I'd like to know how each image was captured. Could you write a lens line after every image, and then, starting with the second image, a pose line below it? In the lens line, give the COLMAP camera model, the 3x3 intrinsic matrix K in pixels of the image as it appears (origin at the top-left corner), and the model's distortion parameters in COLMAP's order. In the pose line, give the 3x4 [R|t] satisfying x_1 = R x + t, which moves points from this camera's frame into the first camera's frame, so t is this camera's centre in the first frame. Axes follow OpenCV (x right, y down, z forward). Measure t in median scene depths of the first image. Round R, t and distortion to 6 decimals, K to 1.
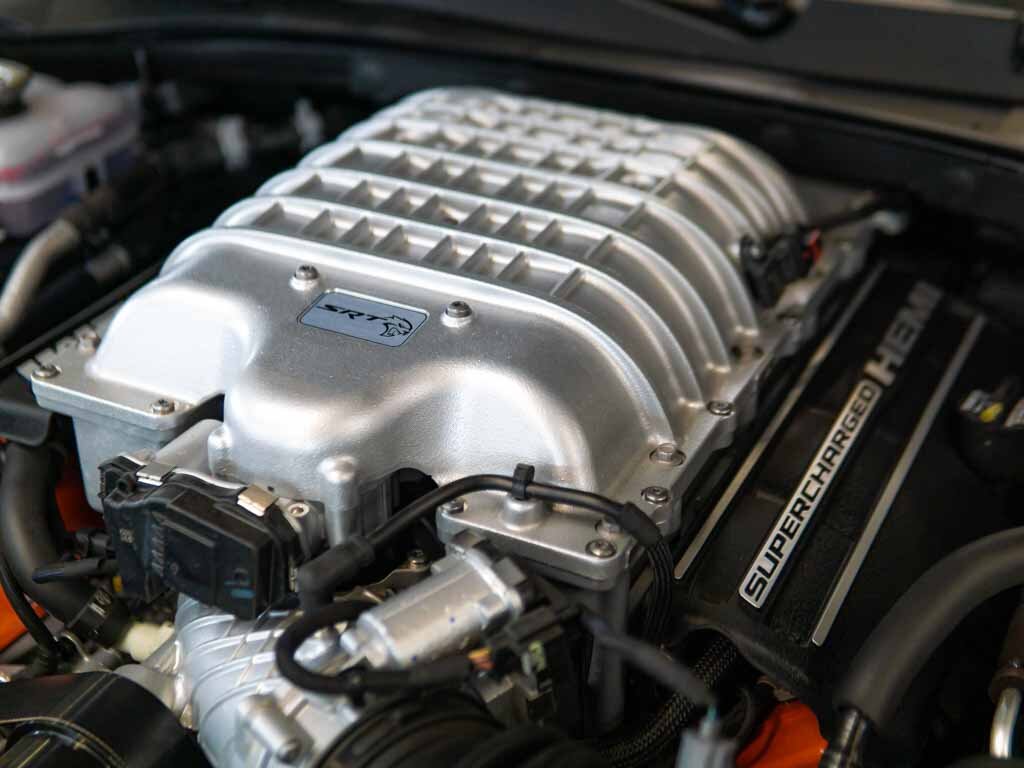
lens RADIAL K [[1556.7, 0, 511.8], [0, 1556.7, 380.8], [0, 0, 1]] dist [0.133732, 0.027394]
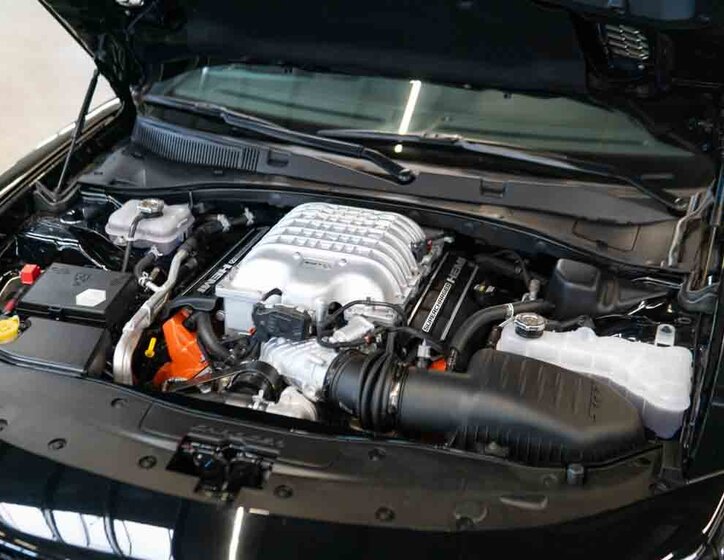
lens RADIAL K [[998.4, 0, 362.0], [0, 998.4, 280.0], [0, 0, 1]] dist [-0.005723, -0.003587]
pose [[0.983923, -0.037588, 0.174595, -0.360182], [0.055073, 0.993817, -0.096406, 0.204953], [-0.169892, 0.104471, 0.979909, -1.183840]]
